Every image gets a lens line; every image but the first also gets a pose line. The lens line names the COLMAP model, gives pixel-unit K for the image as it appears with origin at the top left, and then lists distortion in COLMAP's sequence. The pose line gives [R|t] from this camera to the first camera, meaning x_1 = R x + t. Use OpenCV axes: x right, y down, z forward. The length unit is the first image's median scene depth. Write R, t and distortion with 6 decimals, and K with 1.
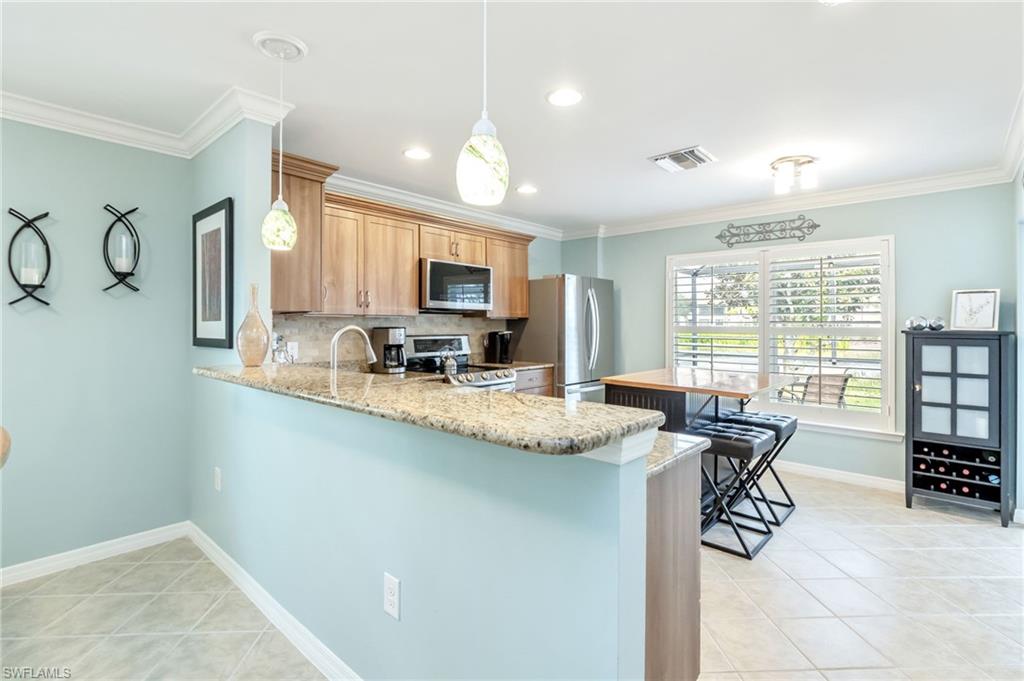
lens RADIAL K [[476.5, 0, 520.3], [0, 476.5, 329.8], [0, 0, 1]] dist [0.000564, -0.000131]
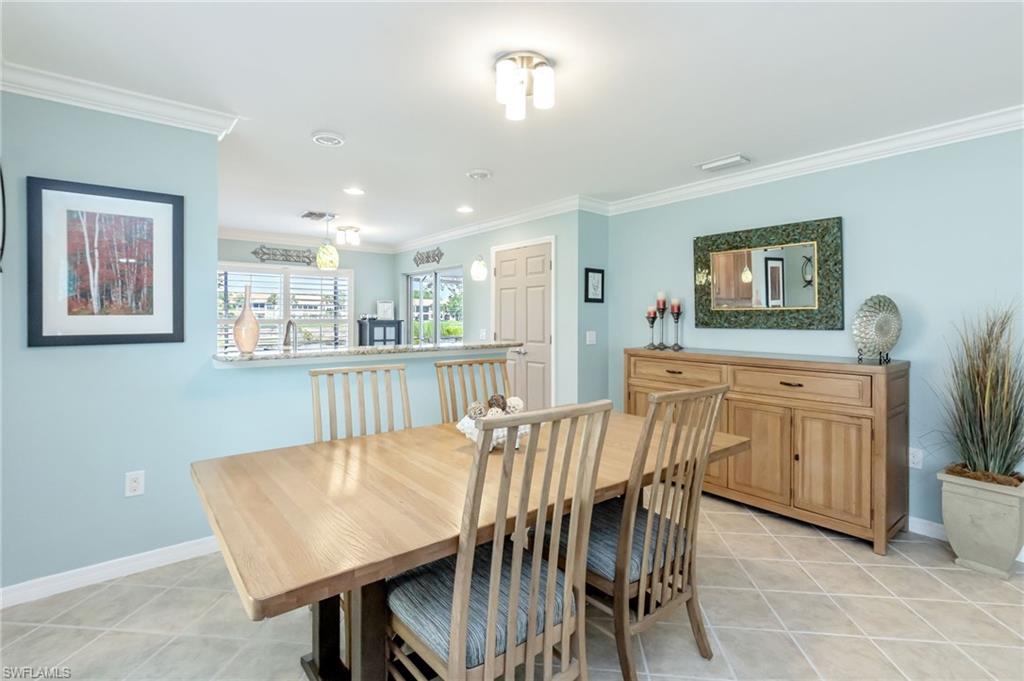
lens RADIAL K [[477.5, 0, 496.0], [0, 477.5, 316.7], [0, 0, 1]] dist [-0.002288, -0.000829]
pose [[0.188172, -0.000976, 0.982136, -1.087340], [0.010502, 0.999944, -0.001019, -0.004922], [-0.982080, 0.010506, 0.188172, 0.091915]]
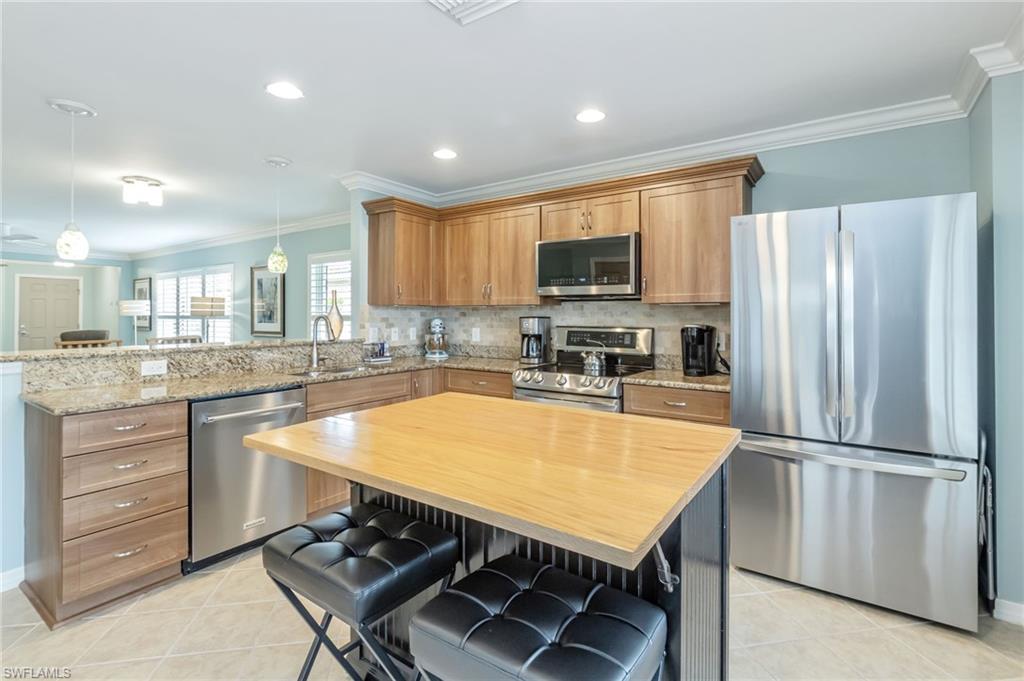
lens RADIAL K [[476.5, 0, 520.3], [0, 476.5, 329.8], [0, 0, 1]] dist [0.000564, -0.000131]
pose [[0.122758, 0.031152, -0.991948, 0.794672], [-0.011723, 0.999483, 0.029938, -0.008424], [0.992367, 0.007954, 0.123060, 0.953592]]
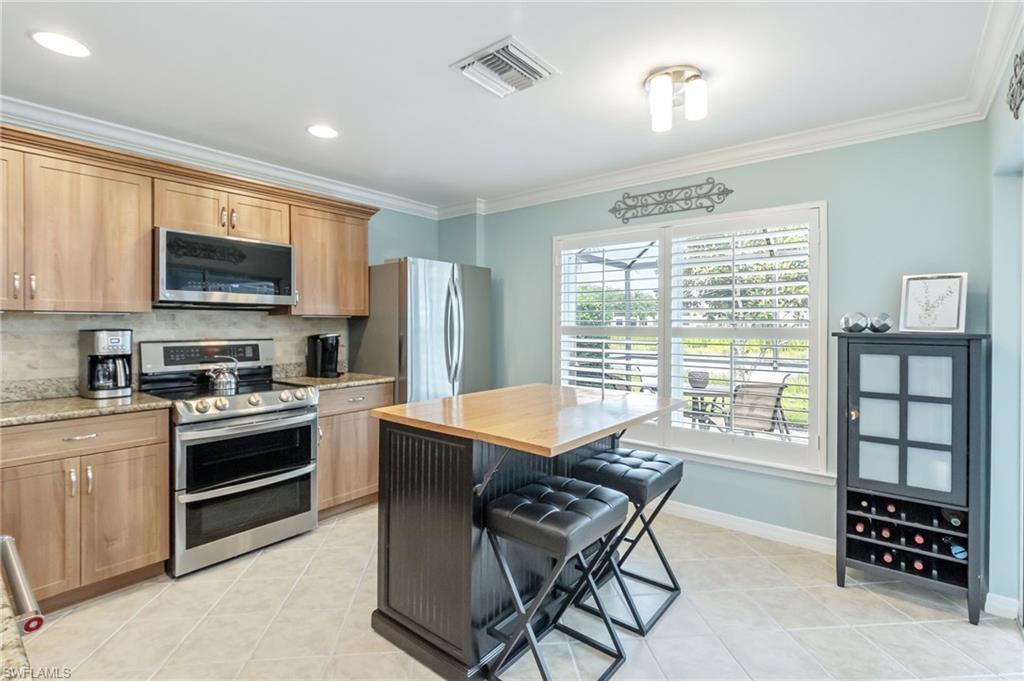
lens RADIAL K [[474.5, 0, 515.5], [0, 474.5, 334.4], [0, 0, 1]] dist [-0.001497, -0.001013]
pose [[0.998652, -0.002465, 0.051840, 0.304008], [0.001951, 0.999948, 0.009968, -0.003803], [-0.051862, -0.009854, 0.998606, 0.334819]]
